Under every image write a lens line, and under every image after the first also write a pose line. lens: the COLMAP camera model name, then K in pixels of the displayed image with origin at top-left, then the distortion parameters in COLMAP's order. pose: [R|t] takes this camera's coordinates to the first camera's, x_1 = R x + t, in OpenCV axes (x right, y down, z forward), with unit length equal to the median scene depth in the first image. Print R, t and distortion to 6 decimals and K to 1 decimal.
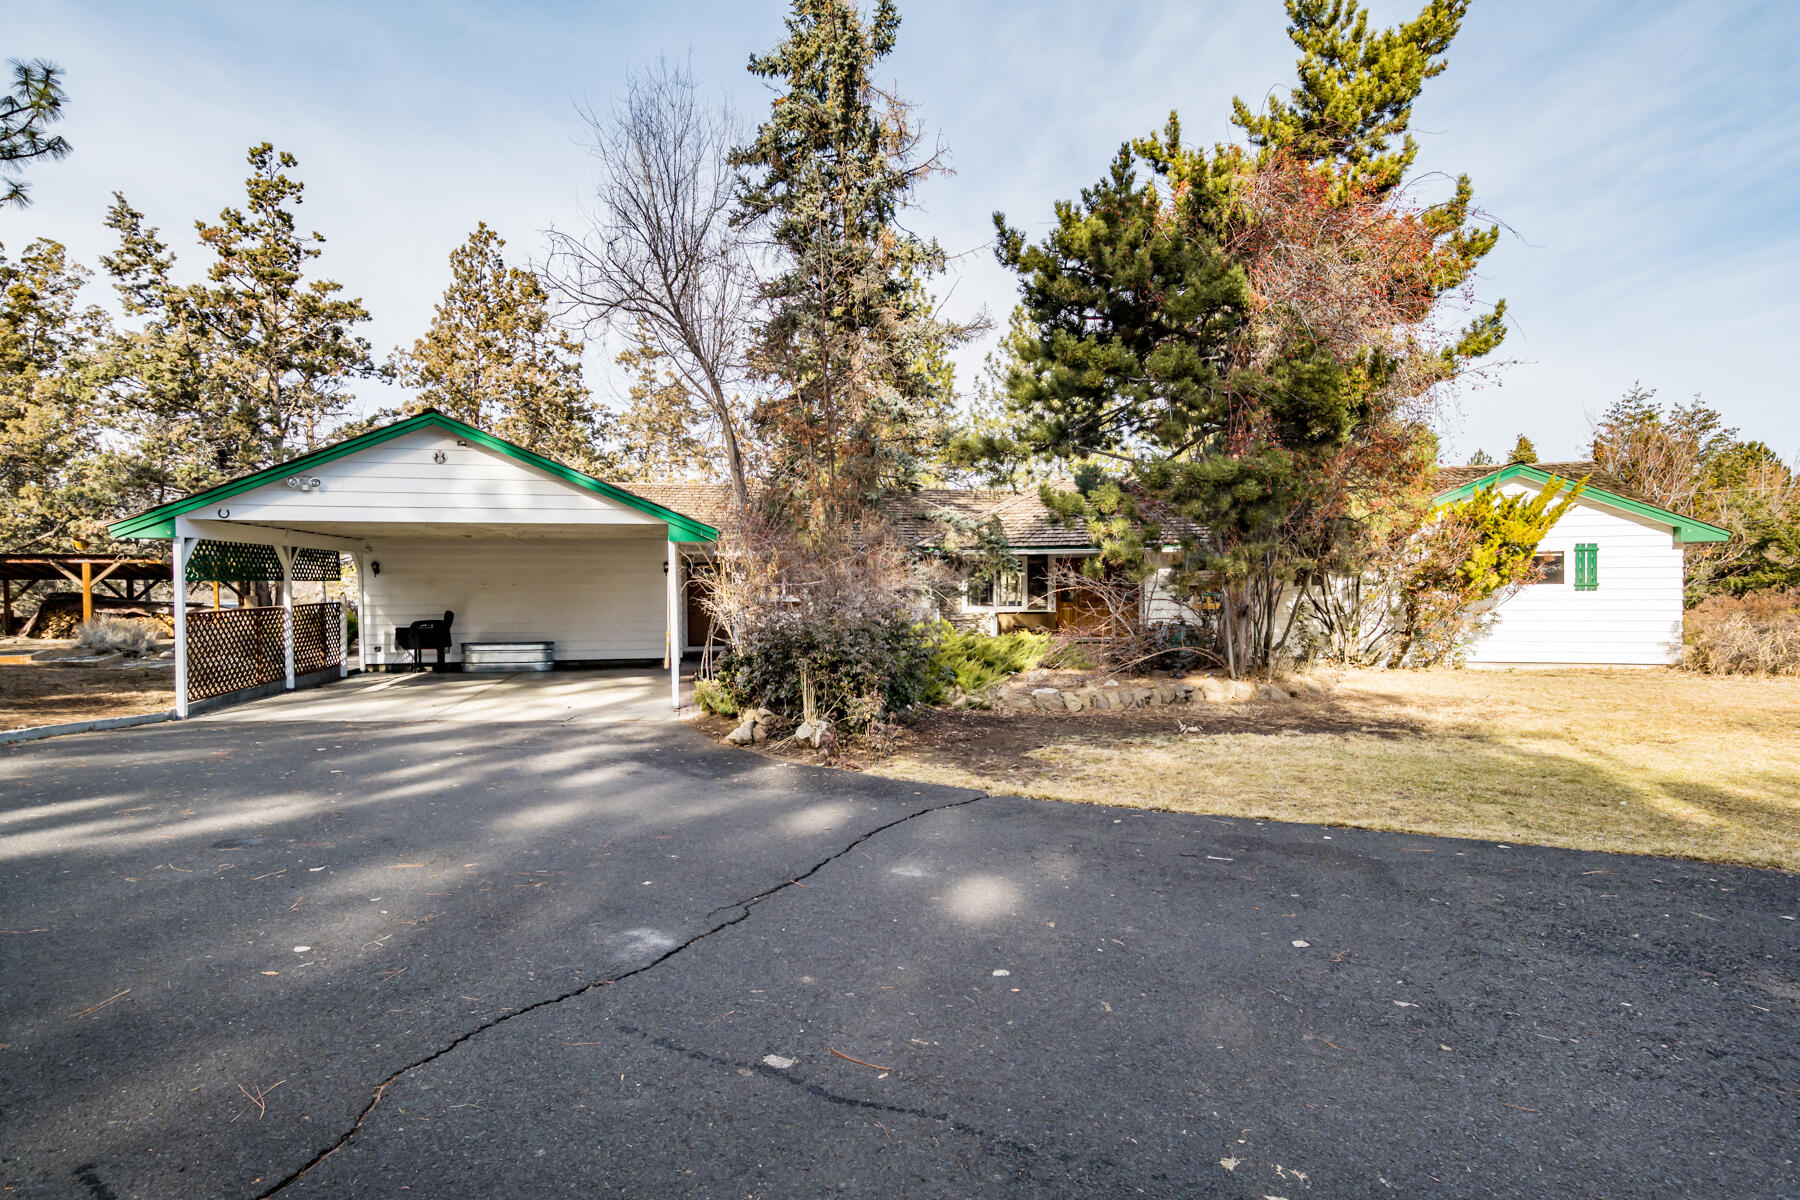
lens RADIAL K [[907.7, 0, 900.6], [0, 907.7, 601.6], [0, 0, 1]] dist [-0.008904, 0.006229]
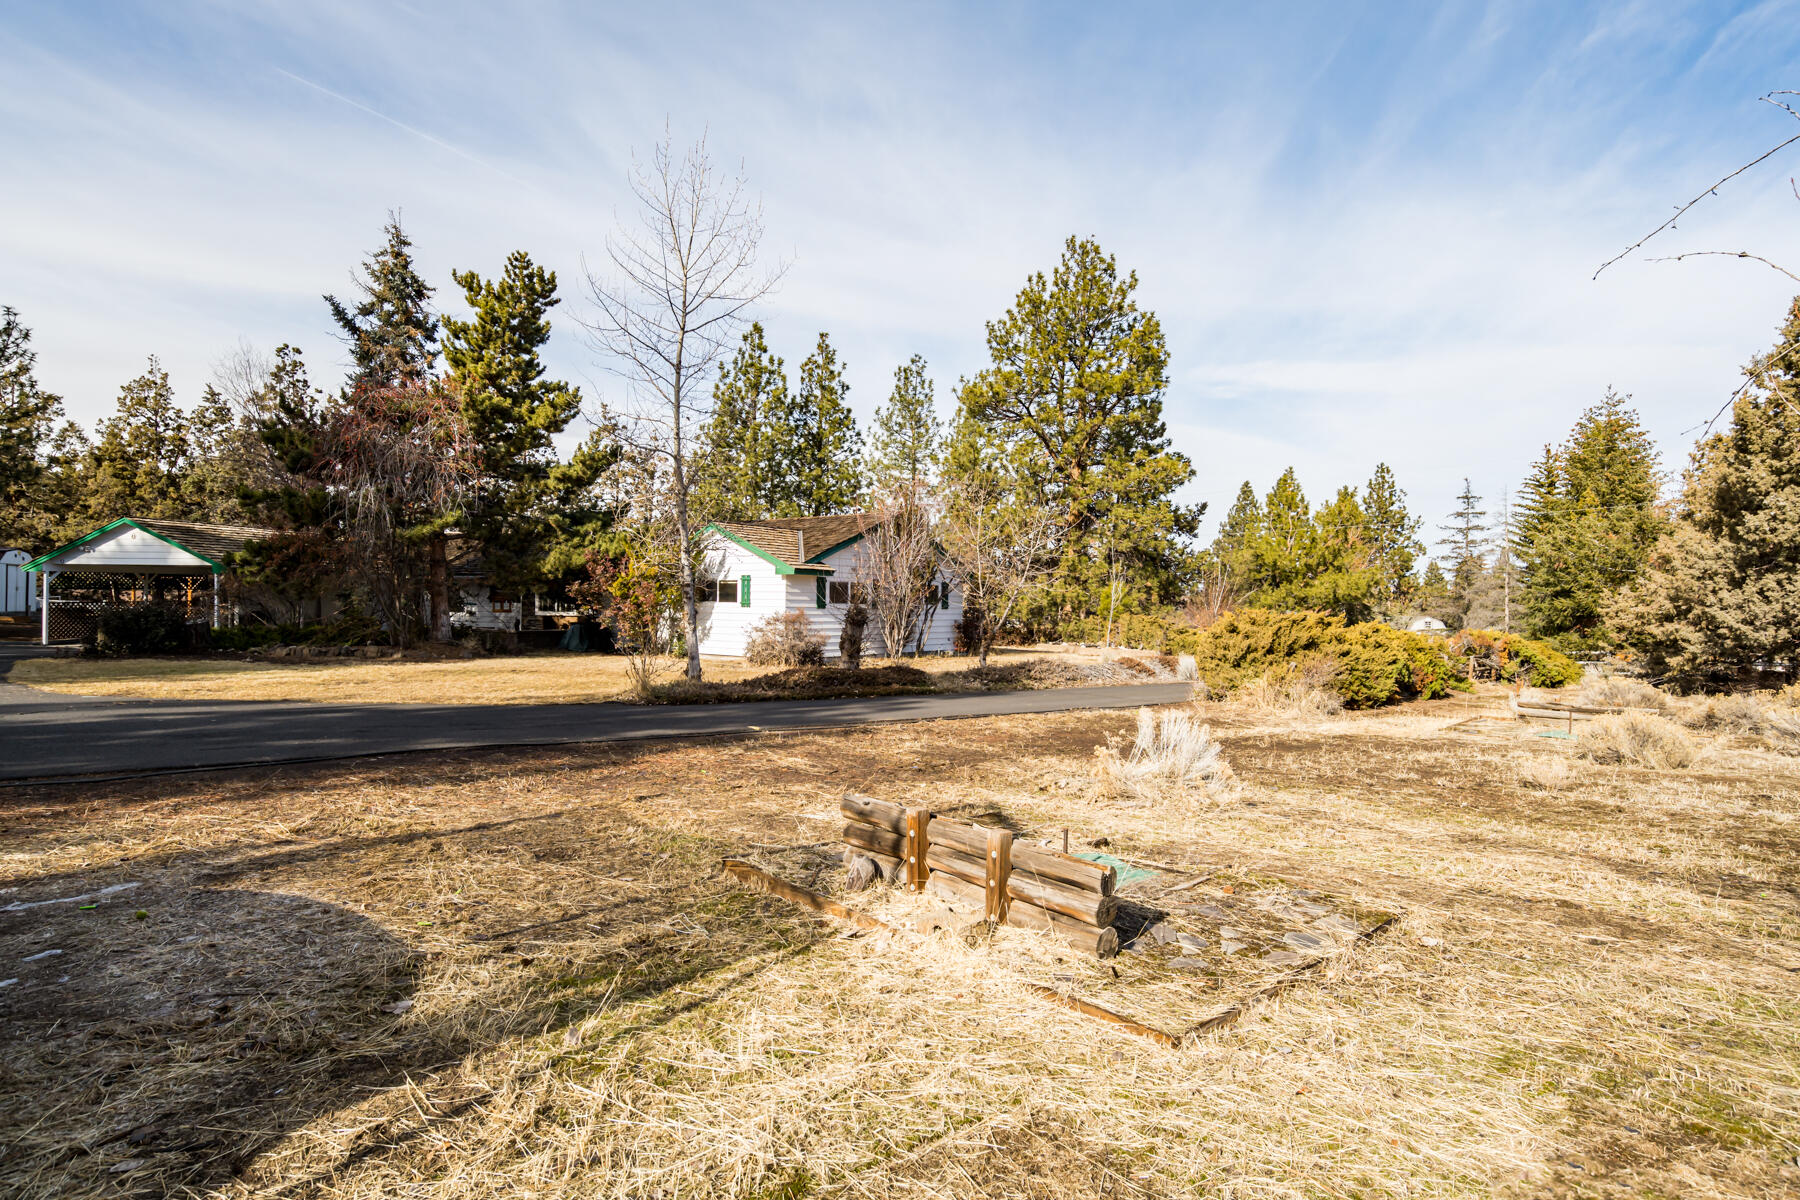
lens RADIAL K [[907.7, 0, 894.2], [0, 907.7, 597.2], [0, 0, 1]] dist [-0.008904, 0.006229]
pose [[0.930025, 0.014289, -0.367218, 1.395823], [-0.021105, 0.999671, -0.014554, -0.010416], [0.366889, 0.021286, 0.930021, -0.266493]]
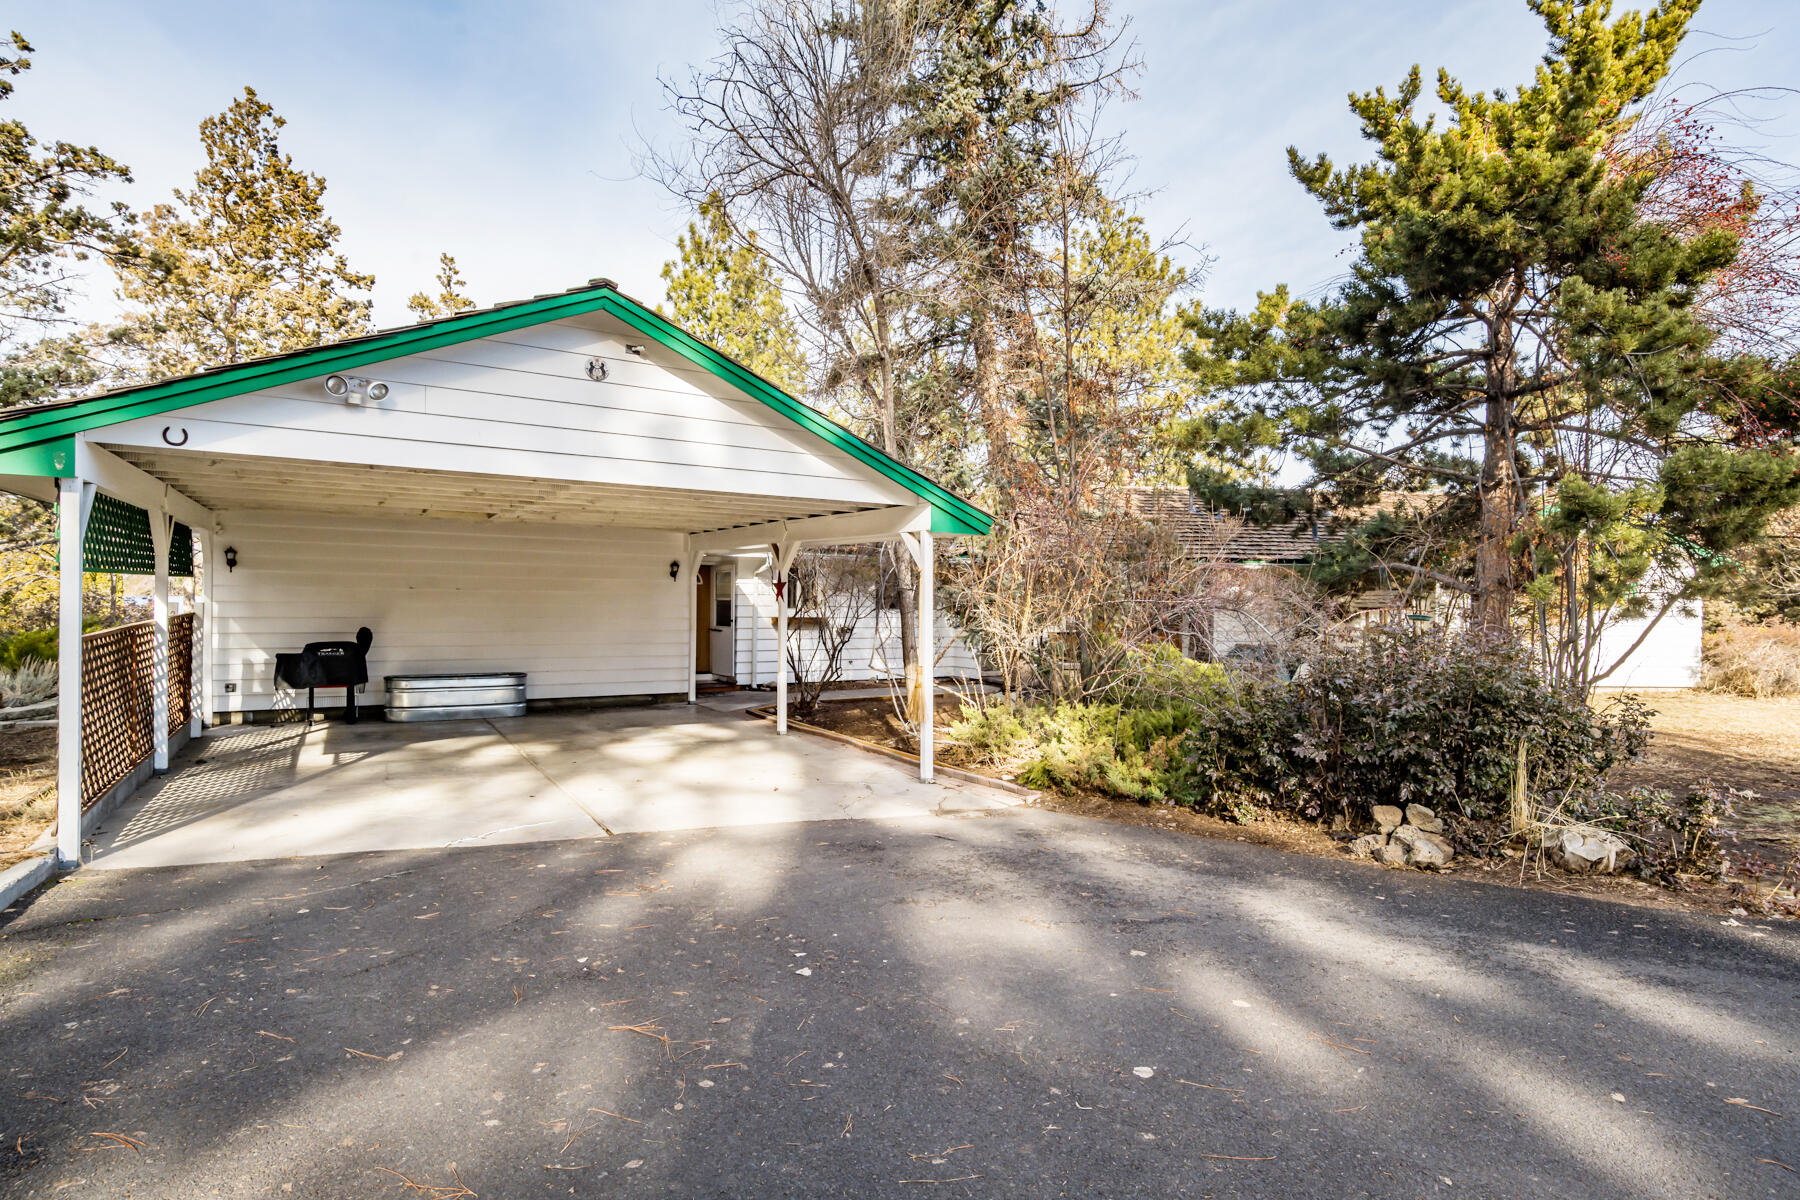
lens RADIAL K [[907.7, 0, 908.3], [0, 907.7, 598.6], [0, 0, 1]] dist [-0.008904, 0.006229]
pose [[0.946549, 0.016472, 0.322139, -0.338029], [-0.011228, 0.999773, -0.018130, -0.002823], [-0.322365, 0.013544, 0.946519, 0.260951]]
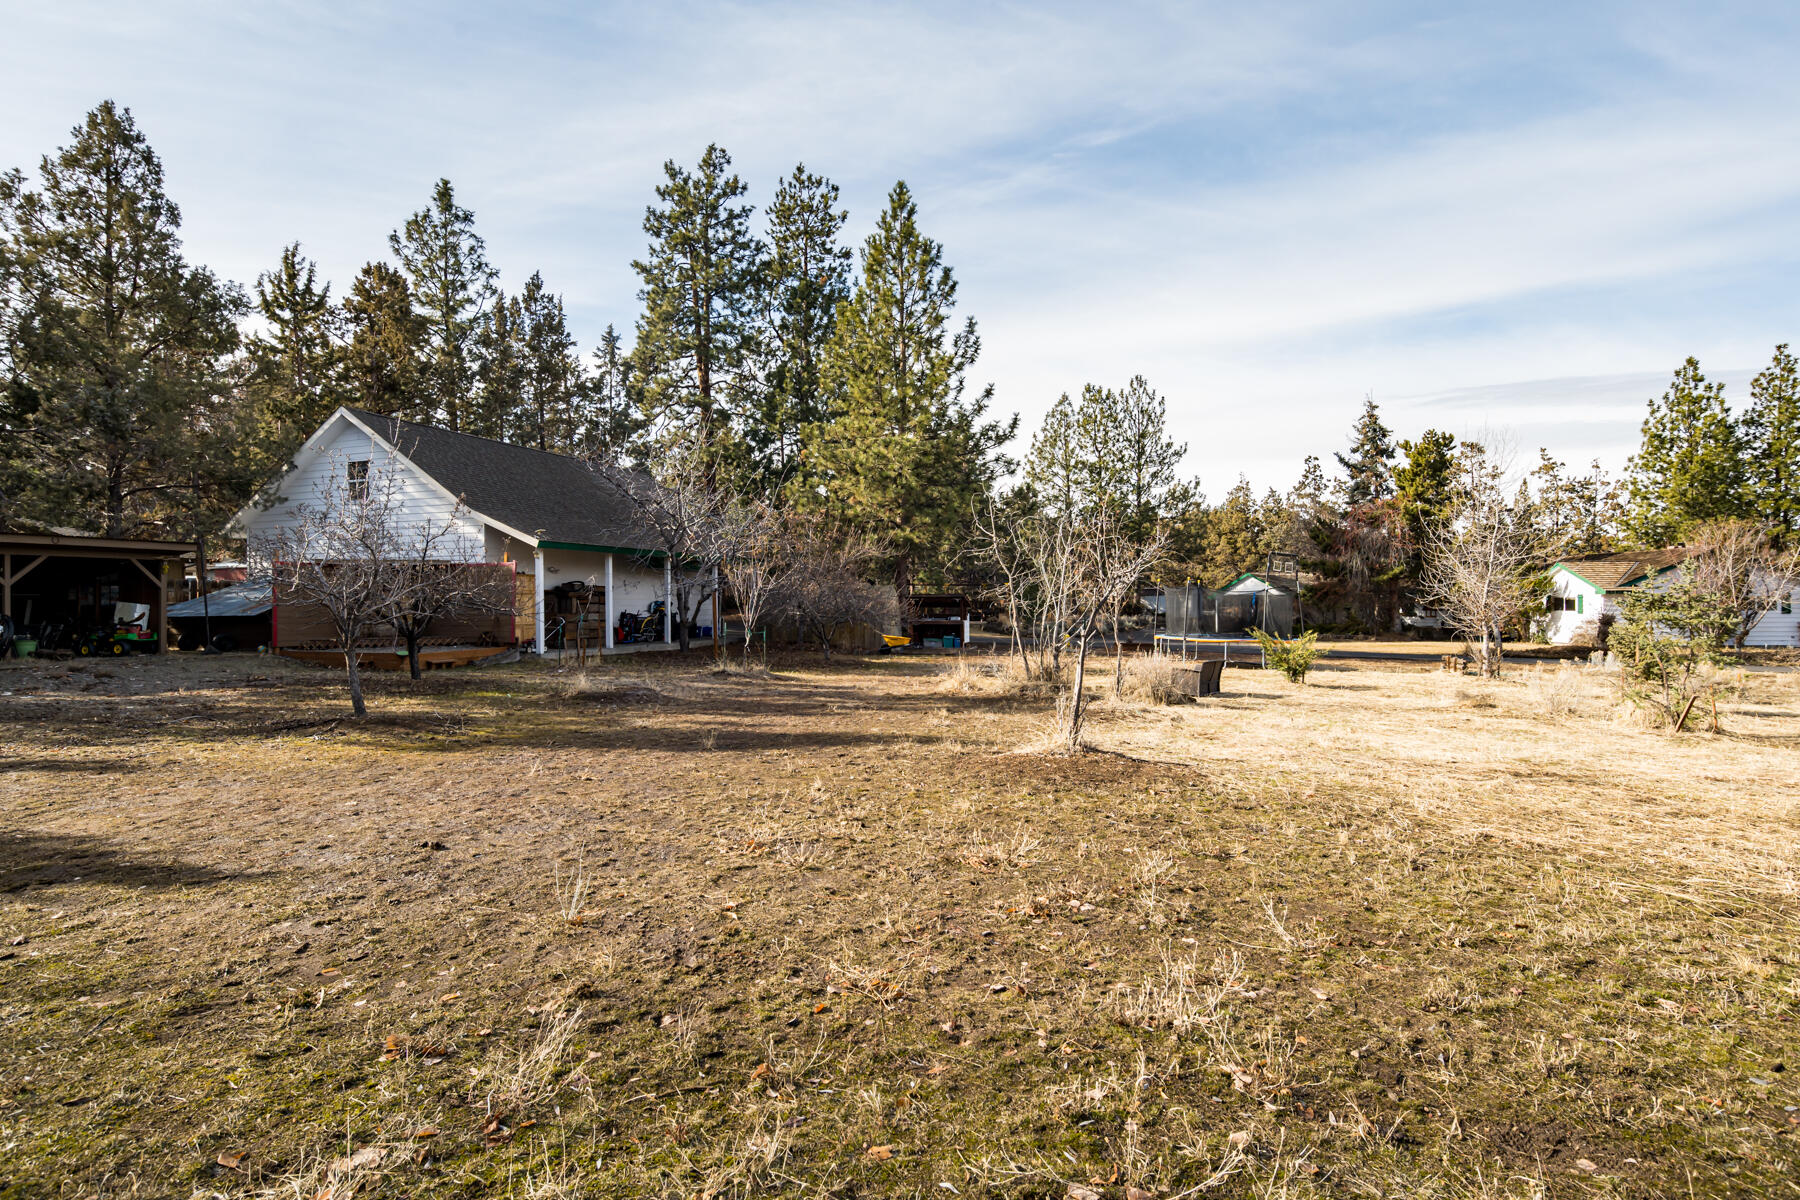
lens RADIAL K [[907.7, 0, 908.3], [0, 907.7, 598.5], [0, 0, 1]] dist [-0.008904, 0.006229]
pose [[0.197914, -0.001149, -0.980219, 2.530679], [-0.004410, 0.999988, -0.002063, -0.035703], [0.980209, 0.004731, 0.197907, -1.134520]]
